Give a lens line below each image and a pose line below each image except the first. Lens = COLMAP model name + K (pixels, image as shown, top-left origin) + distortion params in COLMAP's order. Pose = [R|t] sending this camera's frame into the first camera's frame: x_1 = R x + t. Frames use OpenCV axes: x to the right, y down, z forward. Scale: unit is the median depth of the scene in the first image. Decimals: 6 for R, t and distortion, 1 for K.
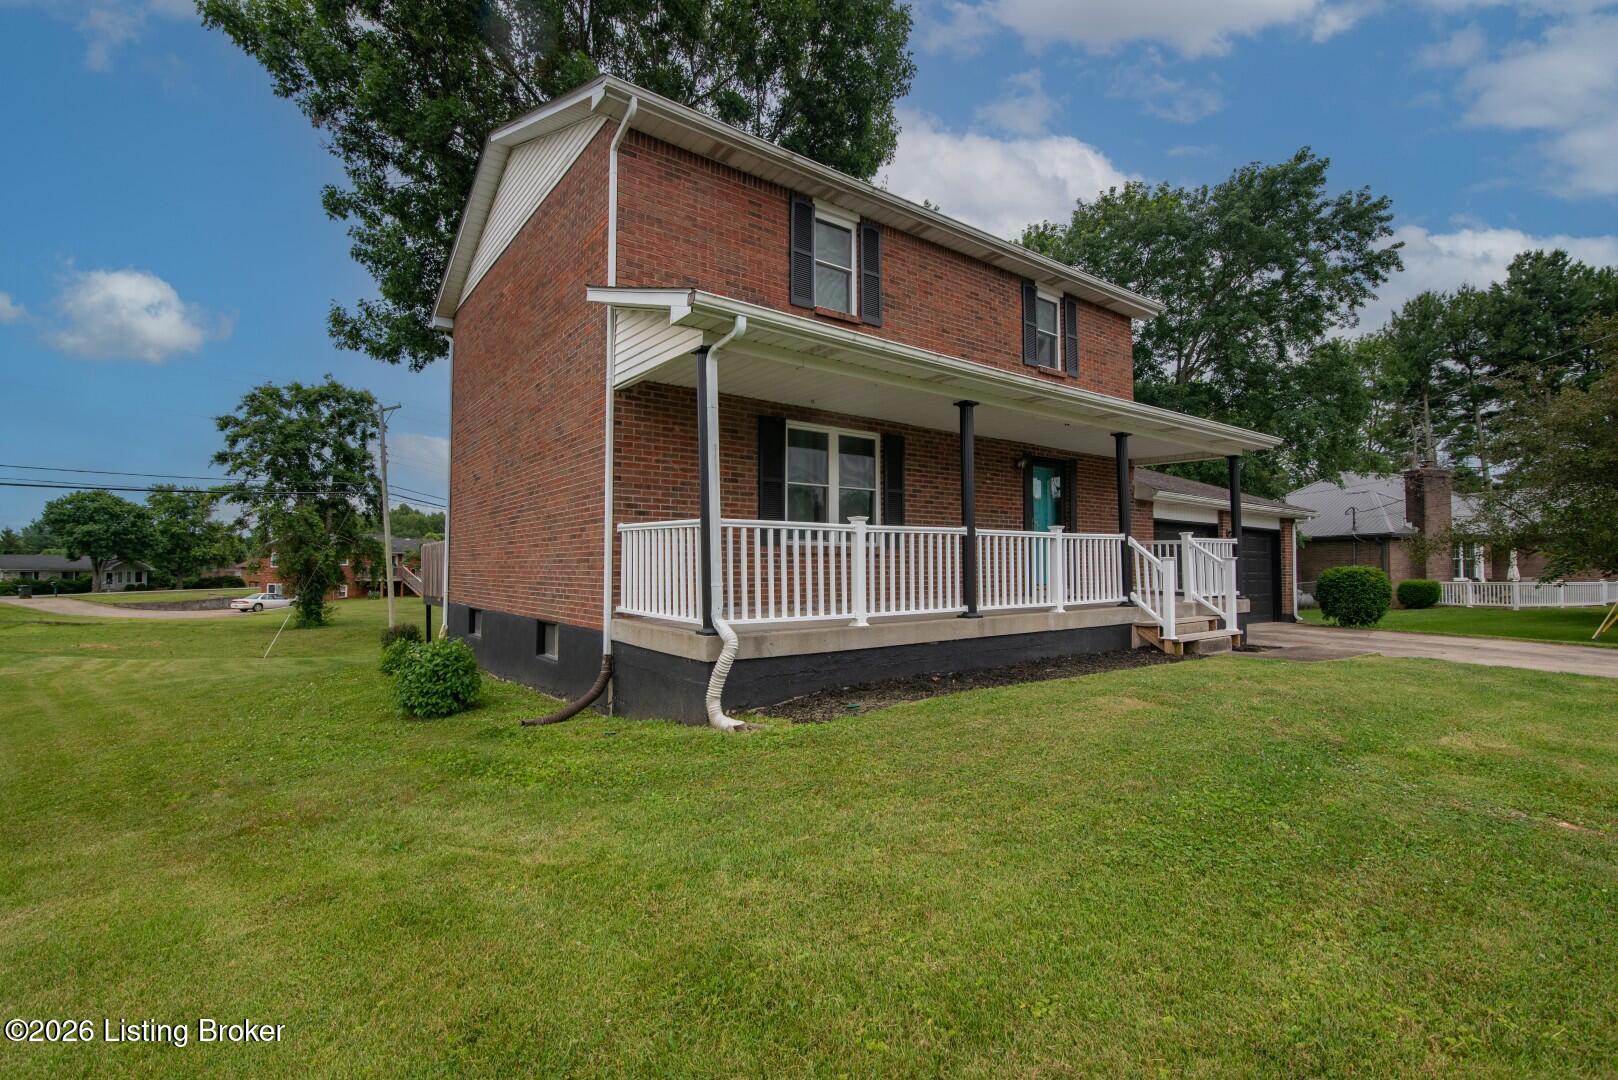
lens RADIAL K [[733.6, 0, 805.1], [0, 733.6, 548.8], [0, 0, 1]] dist [-0.004919, -0.000642]
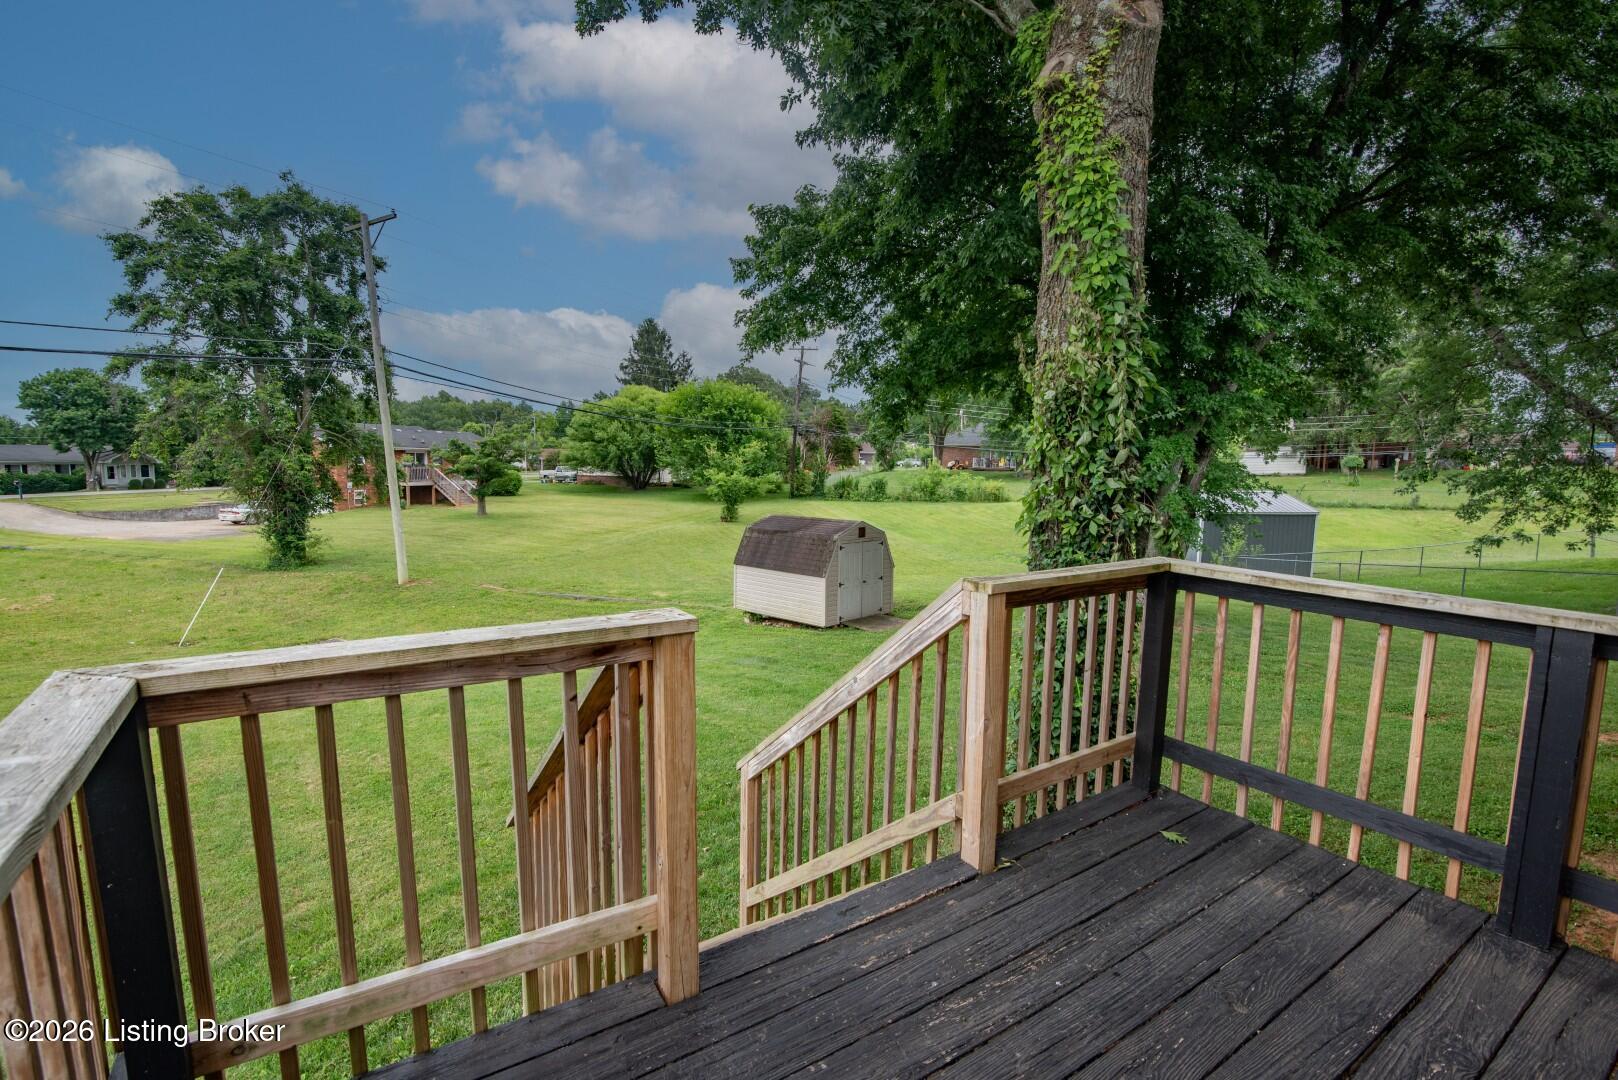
lens RADIAL K [[733.6, 0, 809.0], [0, 733.6, 541.8], [0, 0, 1]] dist [-0.004919, -0.000642]
pose [[0.998623, 0.019968, -0.048509, -0.156684], [-0.013239, 0.990720, 0.135276, -0.012843], [0.050760, -0.134447, 0.989620, 0.340240]]
